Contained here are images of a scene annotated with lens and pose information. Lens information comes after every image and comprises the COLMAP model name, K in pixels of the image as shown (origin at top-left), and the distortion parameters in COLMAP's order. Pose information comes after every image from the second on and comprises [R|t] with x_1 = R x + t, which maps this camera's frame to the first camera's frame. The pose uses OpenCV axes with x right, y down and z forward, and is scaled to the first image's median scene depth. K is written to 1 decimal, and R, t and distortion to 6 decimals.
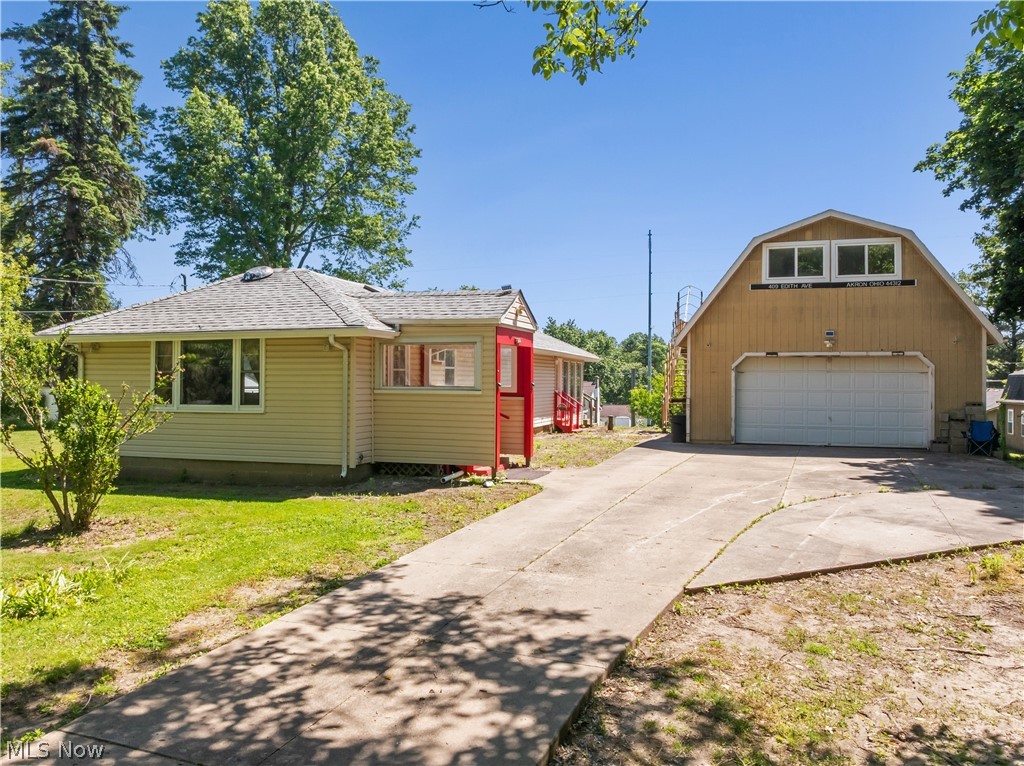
lens RADIAL K [[819.9, 0, 511.3], [0, 819.9, 381.6], [0, 0, 1]] dist [-0.051884, -0.002984]
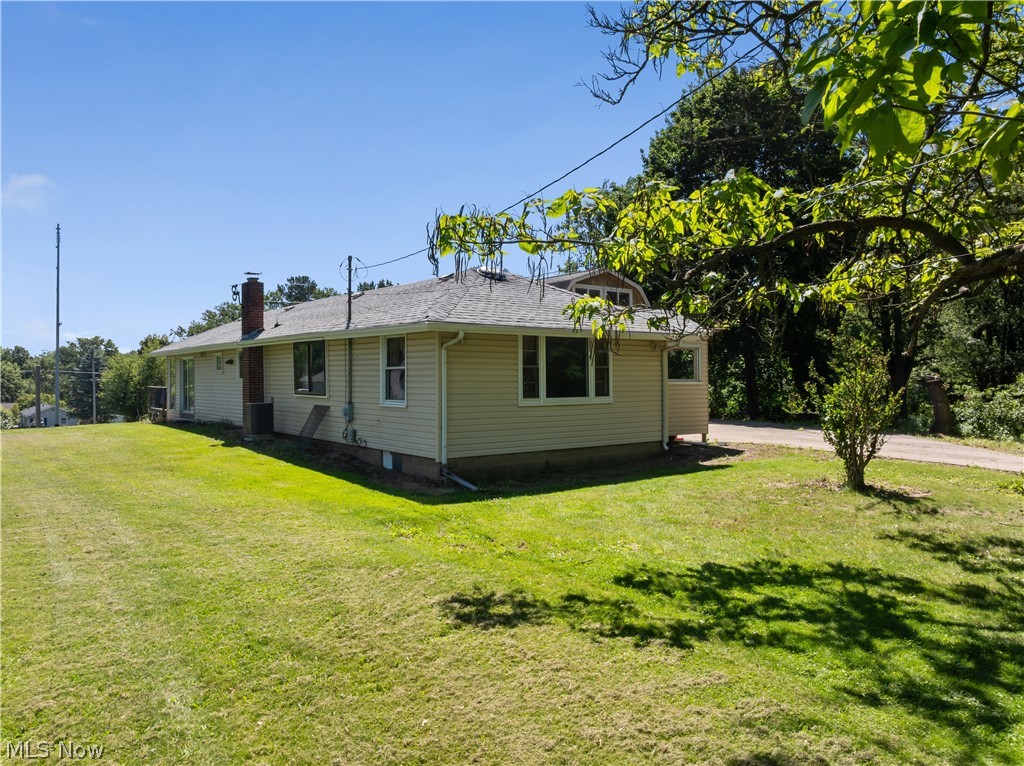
lens RADIAL K [[707.1, 0, 512.4], [0, 707.1, 383.3], [0, 0, 1]] dist [-0.043174, 0.008777]
pose [[0.537032, -0.009943, 0.843503, -0.899913], [-0.000831, 0.999924, 0.012316, -0.001414], [-0.843562, -0.007315, 0.536983, 0.418231]]
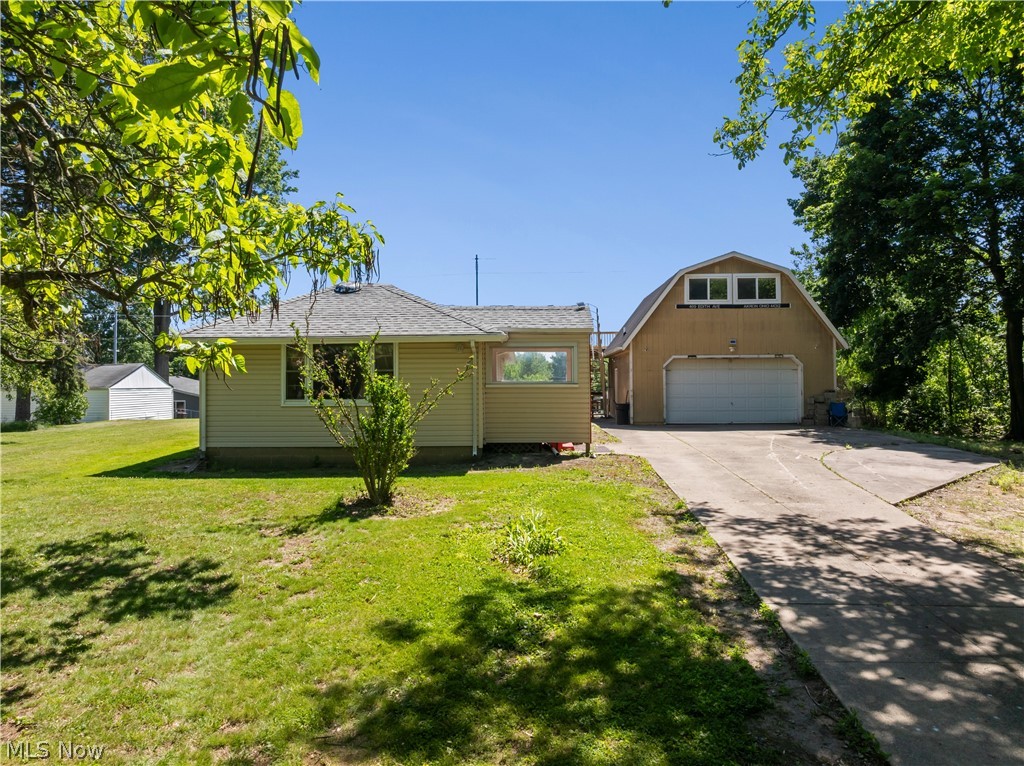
lens RADIAL K [[707.1, 0, 509.9], [0, 707.1, 383.6], [0, 0, 1]] dist [-0.043174, 0.008777]
pose [[0.953878, -0.011680, 0.299967, -0.334890], [0.011163, 0.999932, 0.003437, 0.003802], [-0.299986, 0.000070, 0.953944, -0.022533]]
